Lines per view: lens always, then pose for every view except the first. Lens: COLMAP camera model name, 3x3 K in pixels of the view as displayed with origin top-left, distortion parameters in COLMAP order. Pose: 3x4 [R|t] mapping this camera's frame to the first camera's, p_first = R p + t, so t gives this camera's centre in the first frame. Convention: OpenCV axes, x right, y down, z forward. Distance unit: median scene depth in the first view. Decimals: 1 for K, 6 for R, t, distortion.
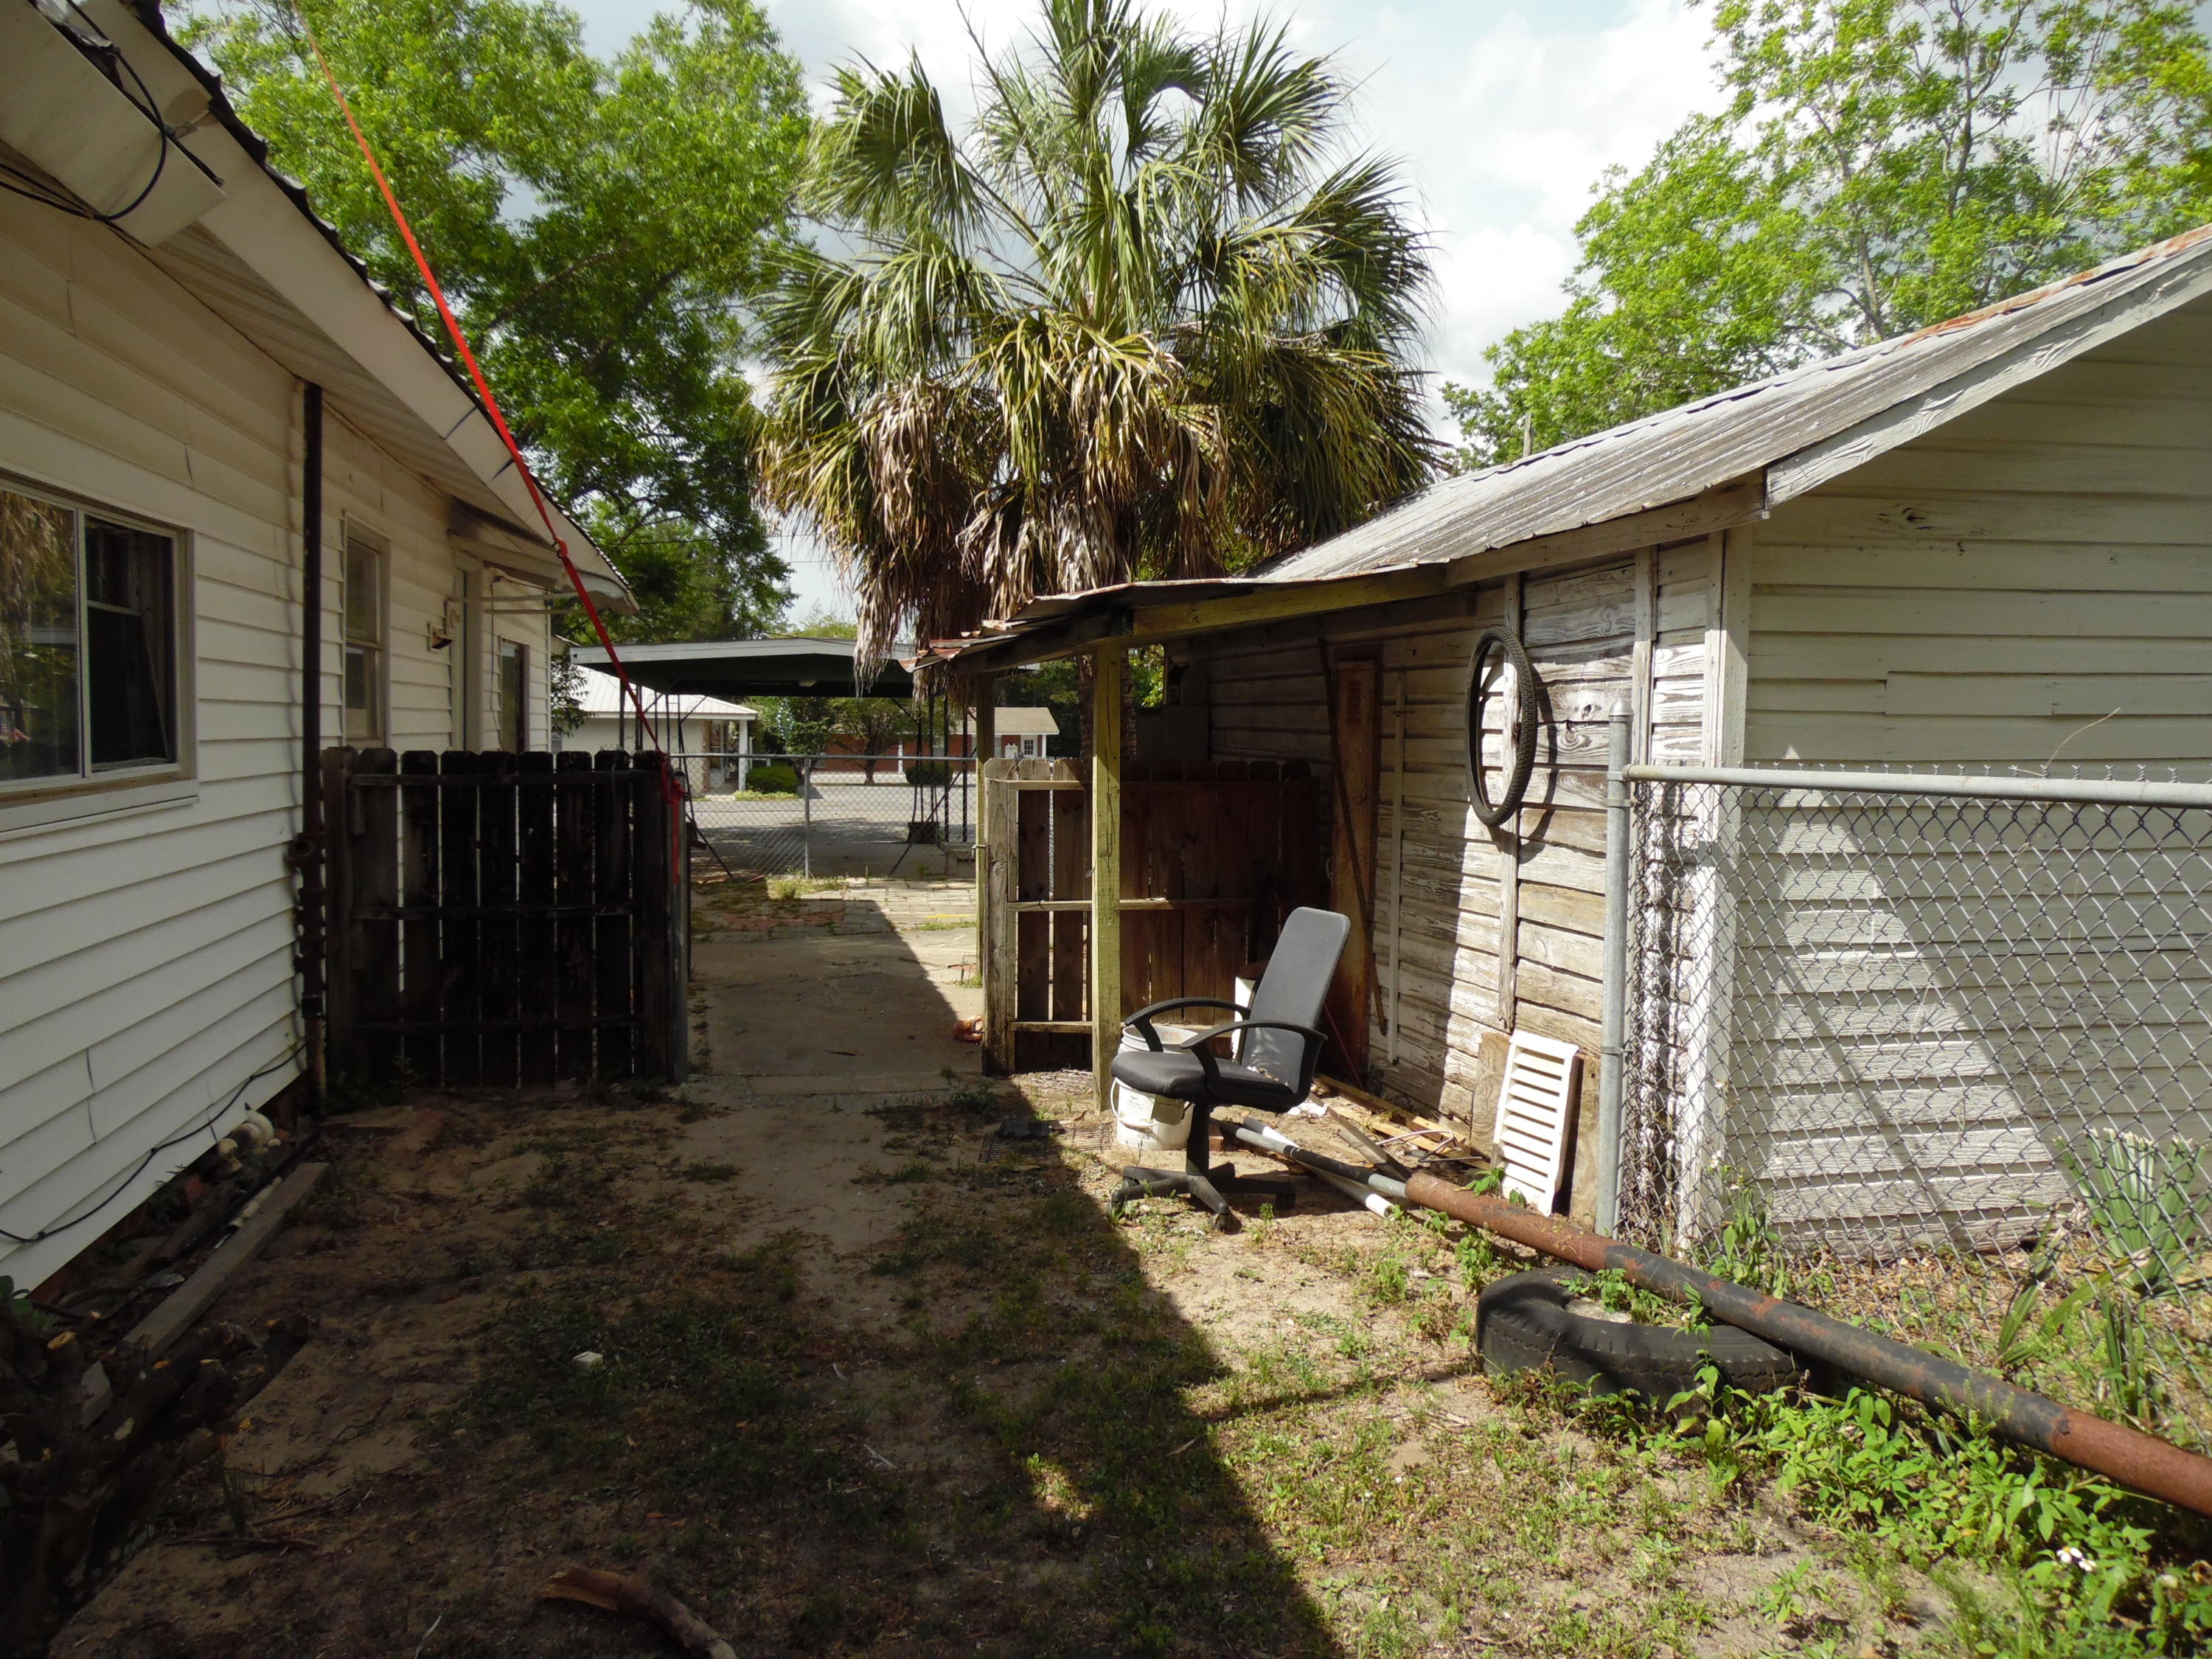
lens RADIAL K [[1653.2, 0, 1096.7], [0, 1653.2, 804.5], [0, 0, 1]] dist [-0.055229, 0.101411]
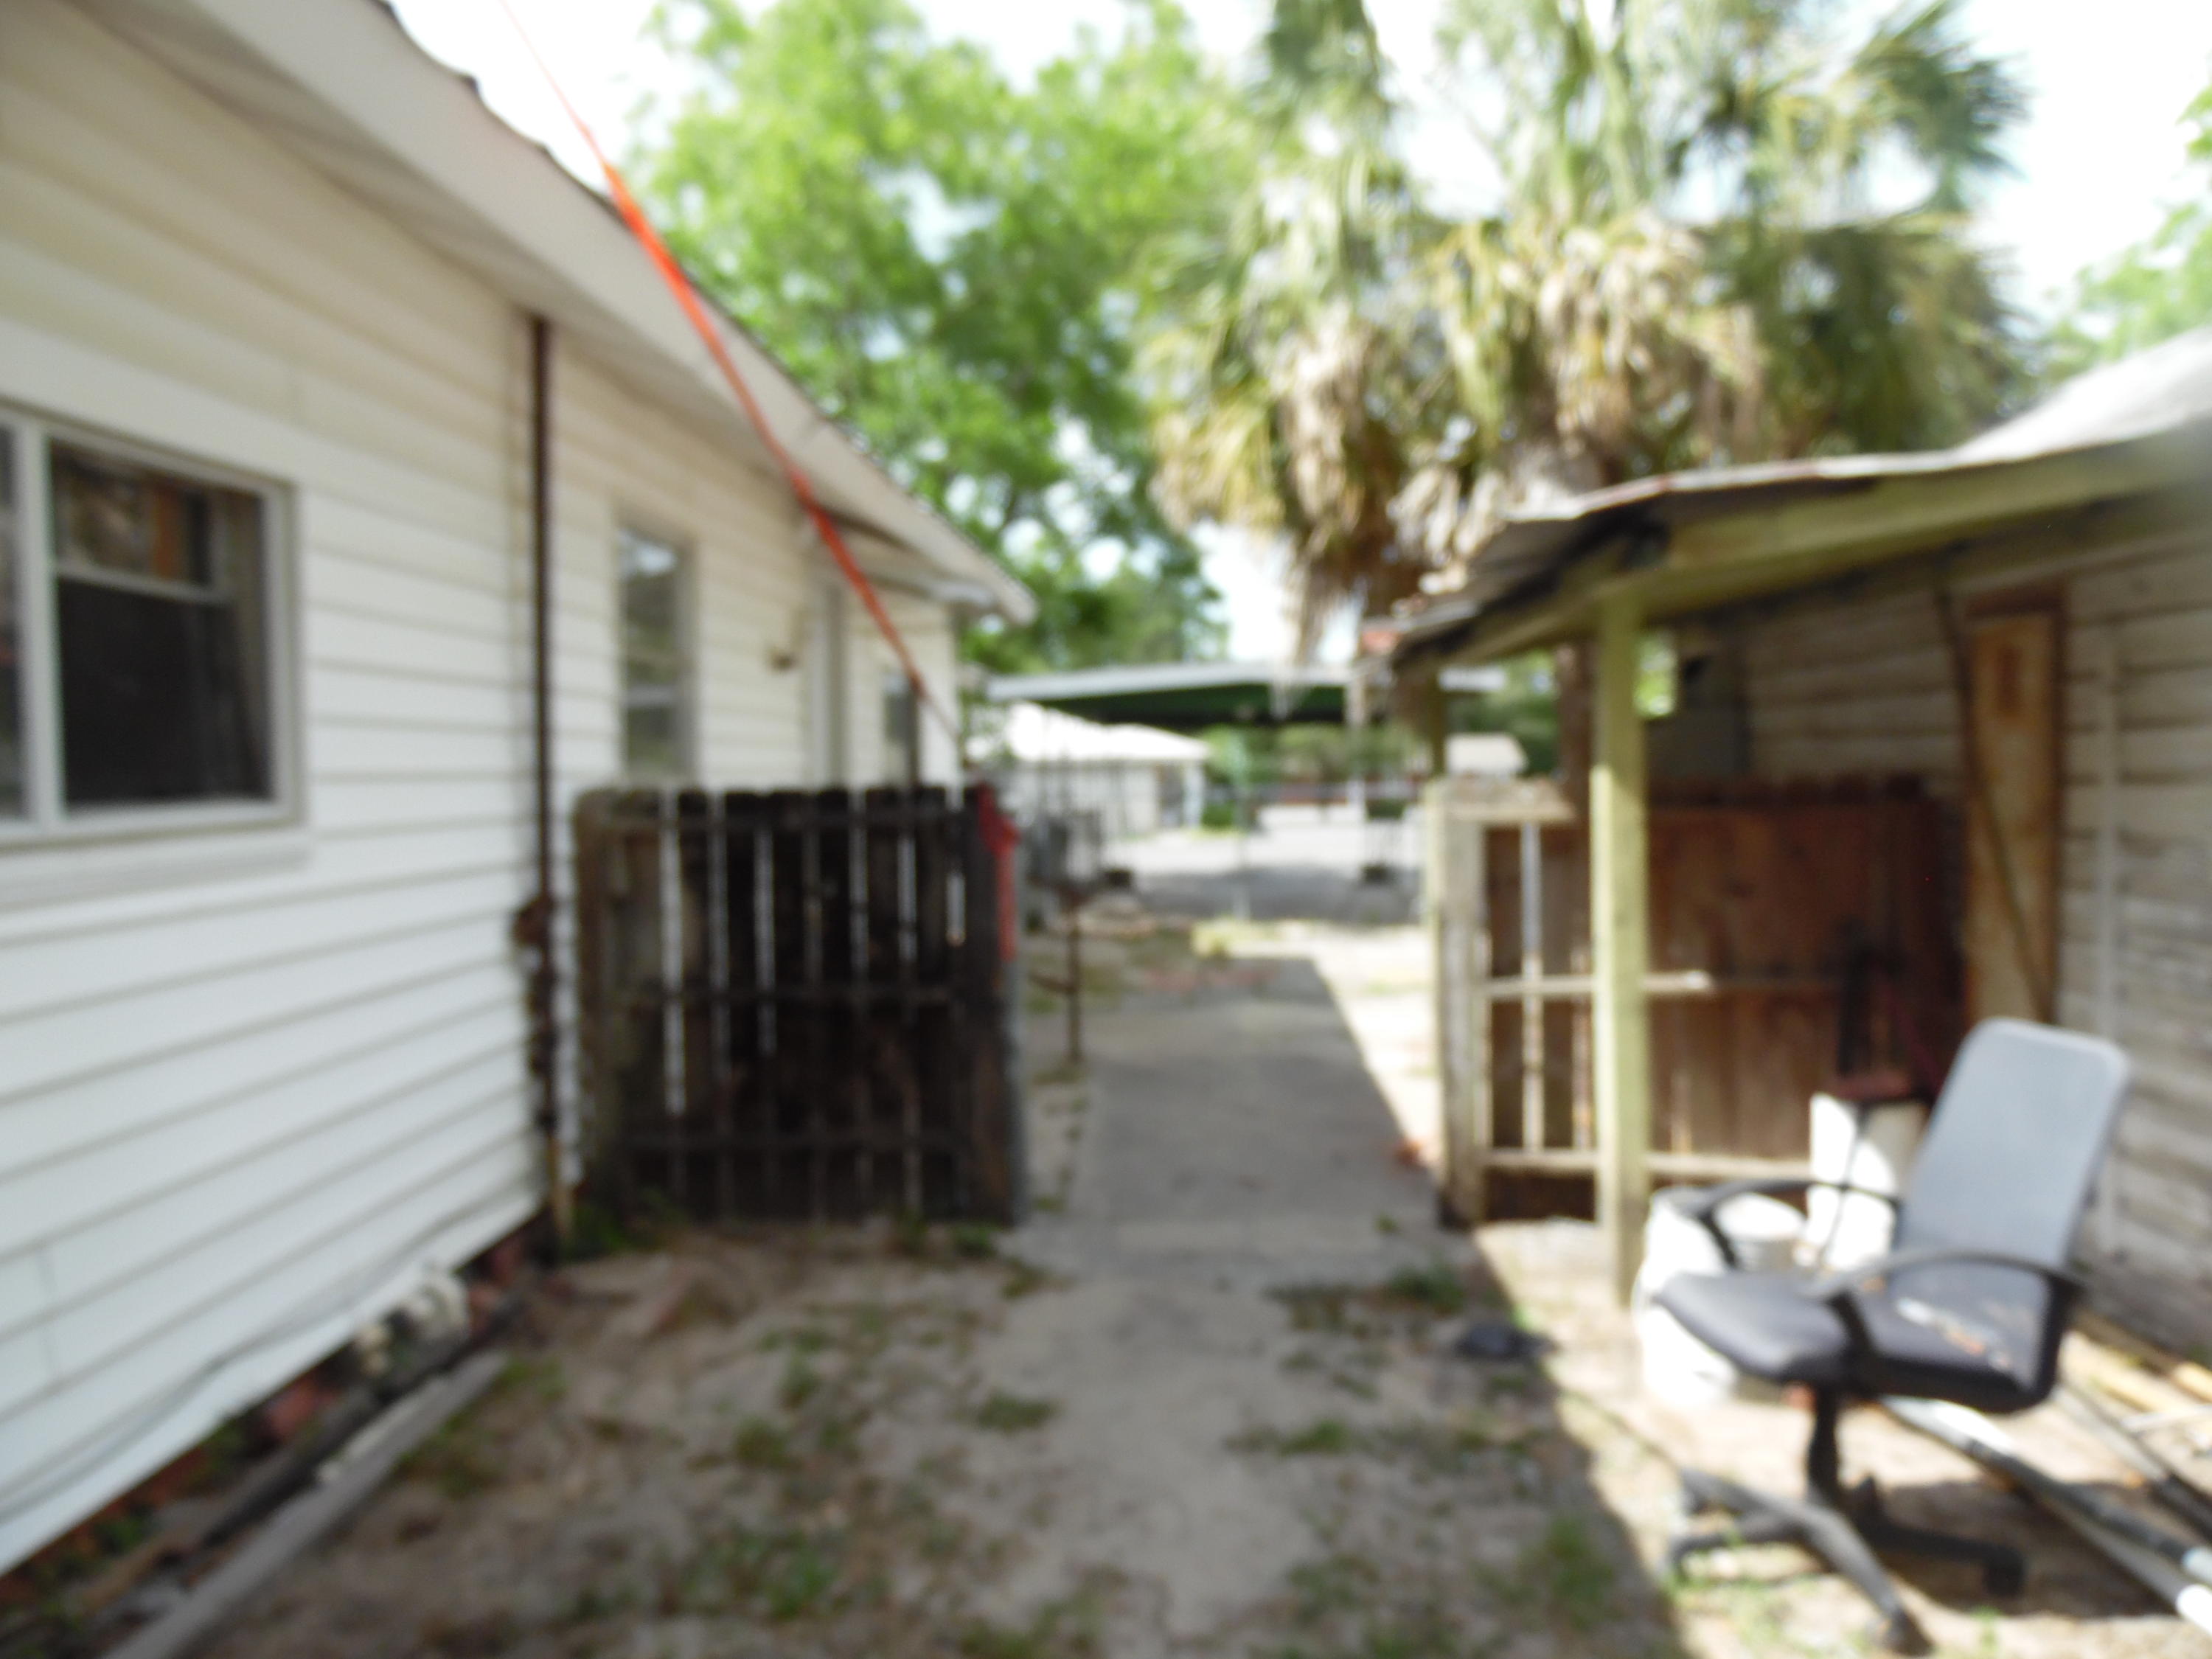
lens RADIAL K [[1637.8, 0, 1115.0], [0, 1637.8, 818.8], [0, 0, 1]] dist [-0.036115, 0.070061]
pose [[0.964204, -0.017666, -0.264574, -0.011690], [0.013943, 0.999776, -0.015943, -0.001963], [0.264796, 0.011683, 0.964234, 0.241611]]
